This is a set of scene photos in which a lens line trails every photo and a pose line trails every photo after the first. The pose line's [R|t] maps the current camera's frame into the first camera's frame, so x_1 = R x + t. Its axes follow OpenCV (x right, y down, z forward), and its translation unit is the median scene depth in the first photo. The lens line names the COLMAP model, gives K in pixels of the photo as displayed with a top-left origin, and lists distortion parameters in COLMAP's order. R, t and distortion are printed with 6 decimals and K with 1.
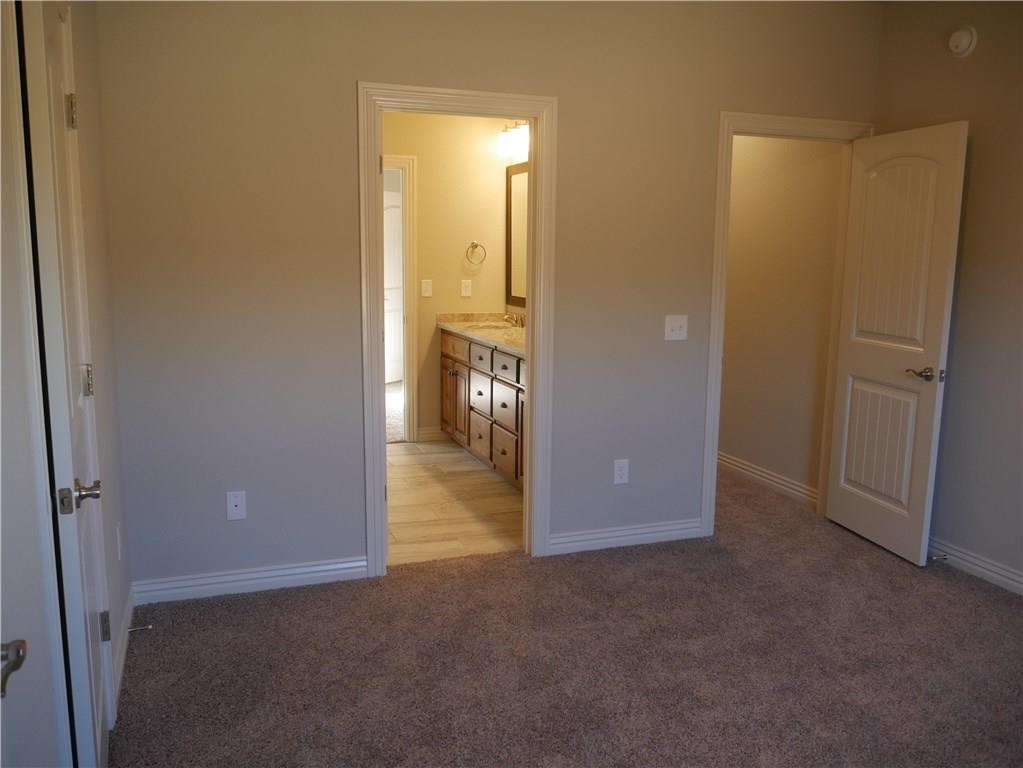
lens RADIAL K [[866.3, 0, 513.9], [0, 866.3, 383.3], [0, 0, 1]] dist [-0.004093, 0.016992]
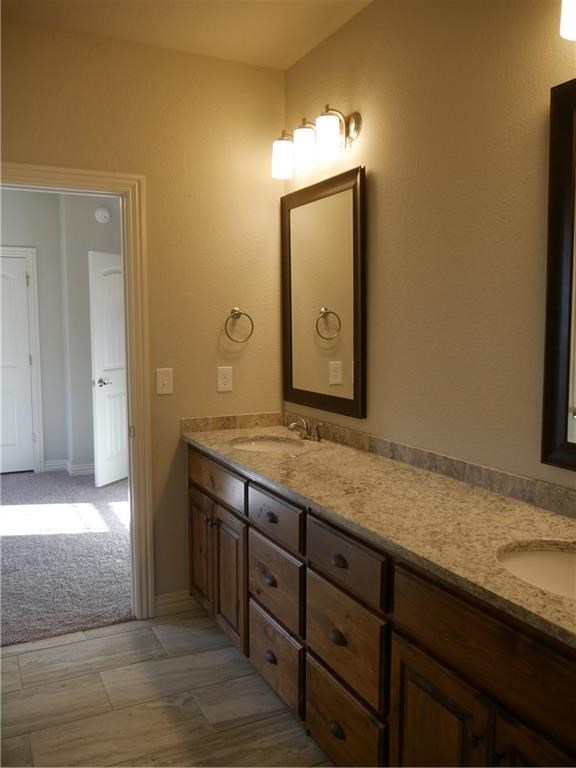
lens RADIAL K [[650.3, 0, 286.1], [0, 650.3, 383.0], [0, 0, 1]] dist [-0.004093, 0.016992]
pose [[0.993204, -0.021625, 0.114360, -0.065550], [0.026035, 0.998968, -0.037213, -0.087171], [-0.113438, 0.039937, 0.992742, 0.504477]]
